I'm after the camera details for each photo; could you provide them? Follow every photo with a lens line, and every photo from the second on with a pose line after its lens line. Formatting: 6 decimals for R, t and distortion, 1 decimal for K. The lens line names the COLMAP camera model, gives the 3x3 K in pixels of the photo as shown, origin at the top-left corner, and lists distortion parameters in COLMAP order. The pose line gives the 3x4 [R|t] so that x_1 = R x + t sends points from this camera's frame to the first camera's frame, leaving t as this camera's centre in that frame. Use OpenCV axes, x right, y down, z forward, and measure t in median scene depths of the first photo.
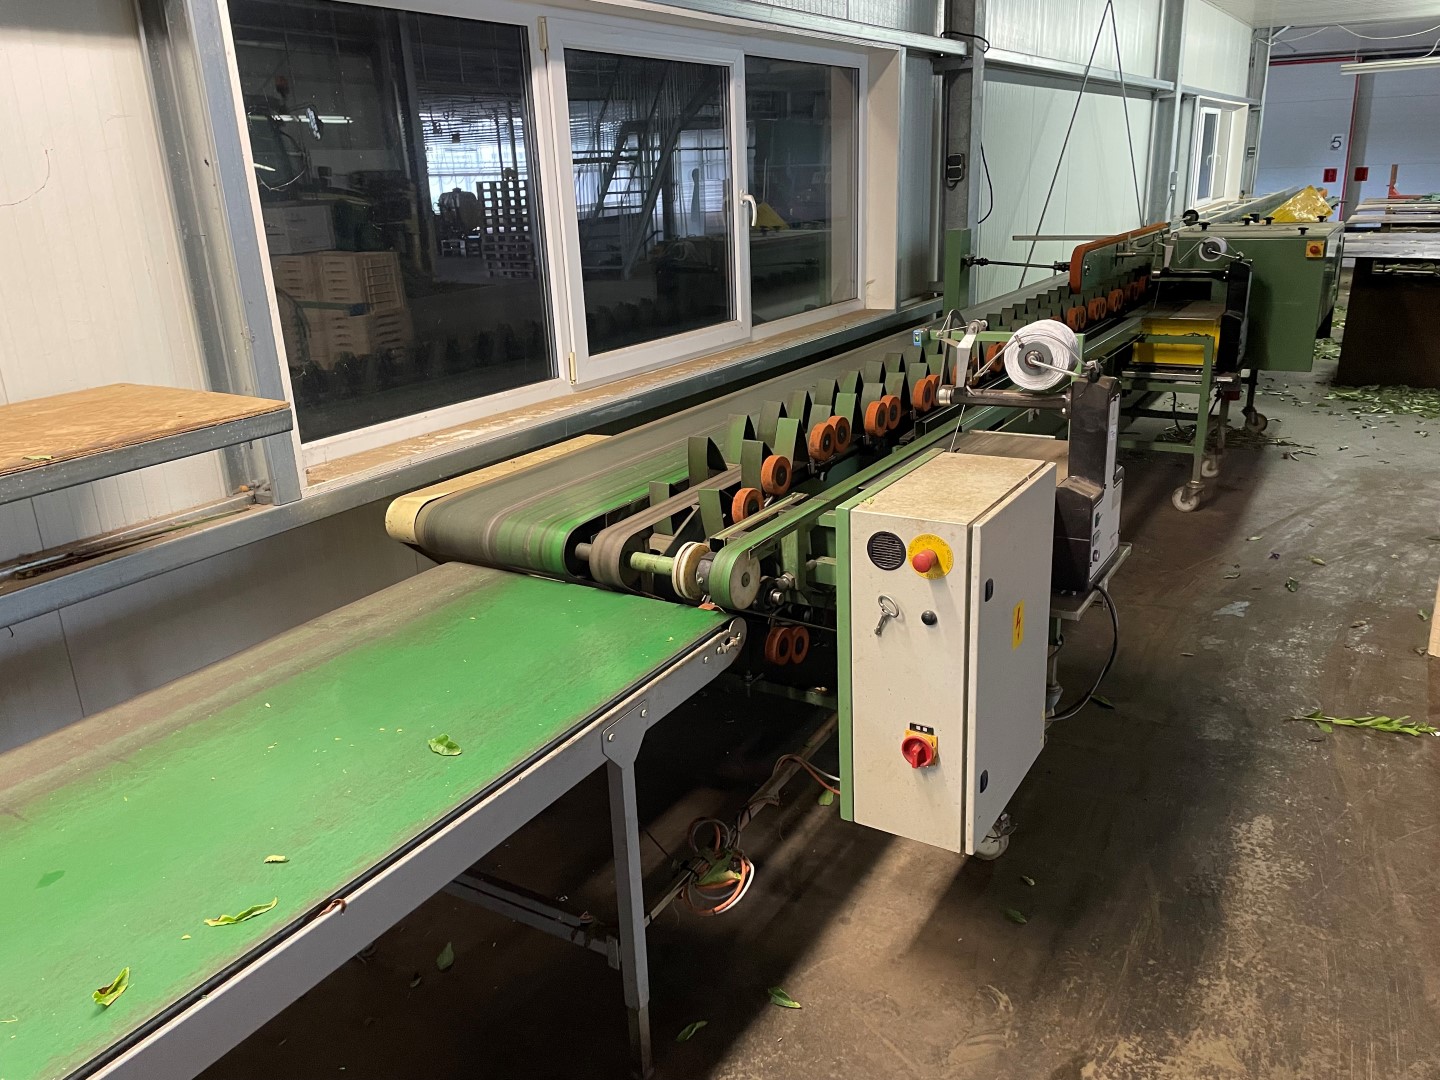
lens RADIAL K [[1112.8, 0, 720.8], [0, 1112.8, 539.7], [0, 0, 1]] dist [0.012096, -0.013343]
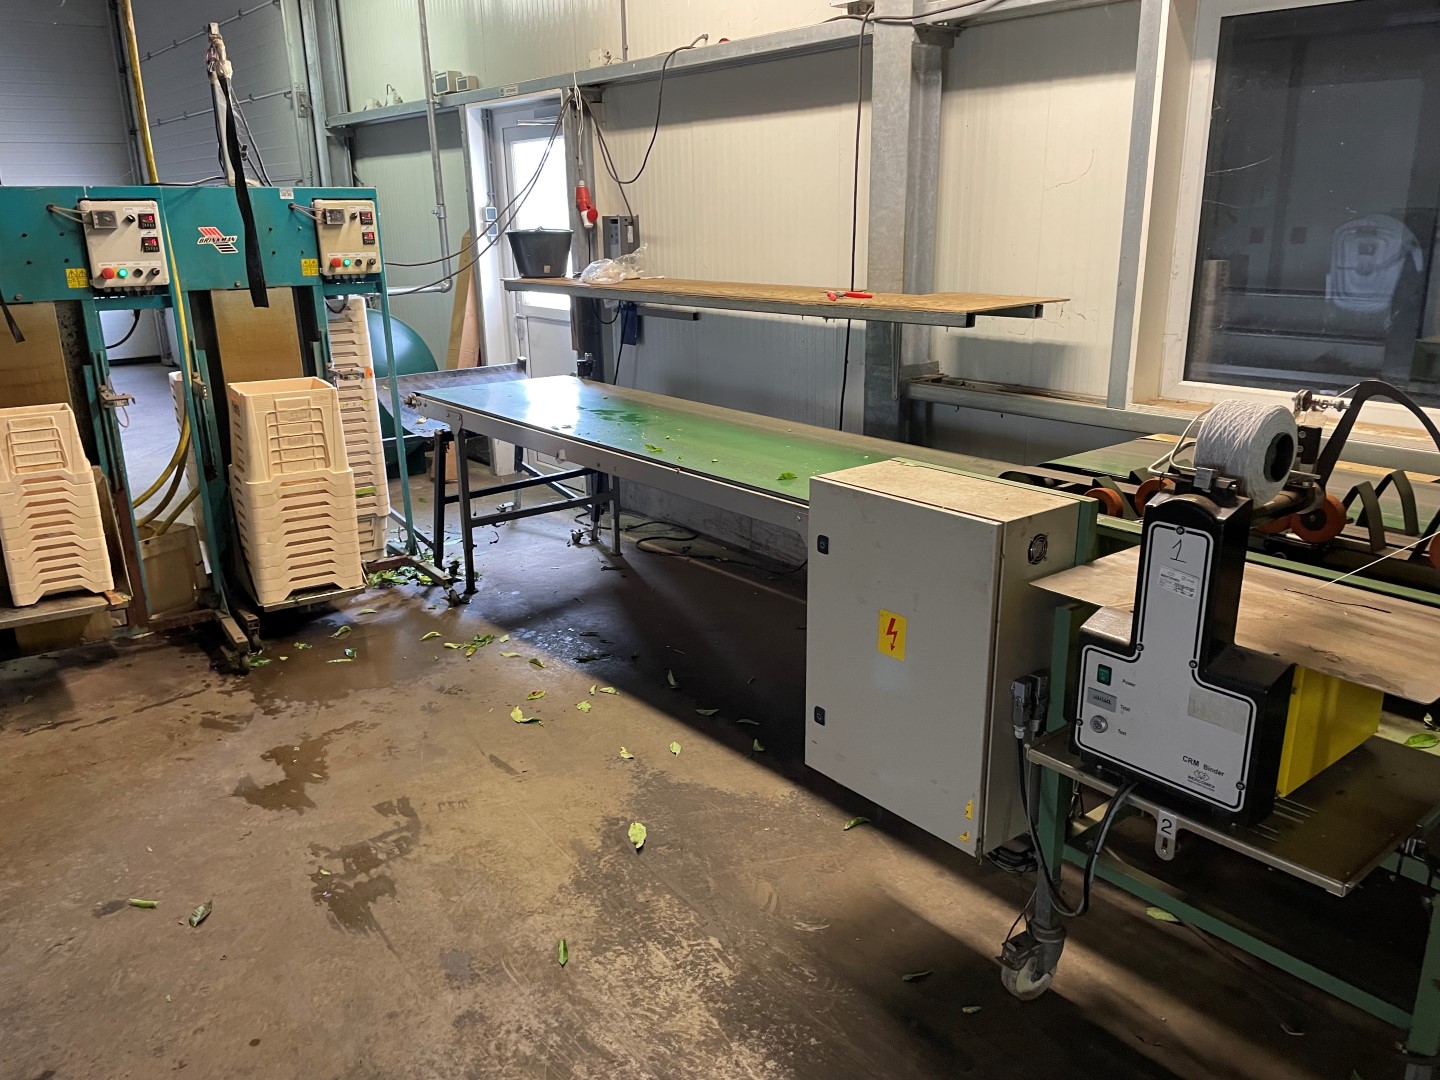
lens RADIAL K [[1112.8, 0, 720.8], [0, 1112.8, 545.7], [0, 0, 1]] dist [0.012096, -0.013343]
pose [[-0.352177, 0.293350, -0.888773, 1.207189], [-0.274380, 0.875528, 0.397701, -0.355507], [0.894811, 0.383923, -0.227851, 1.066082]]
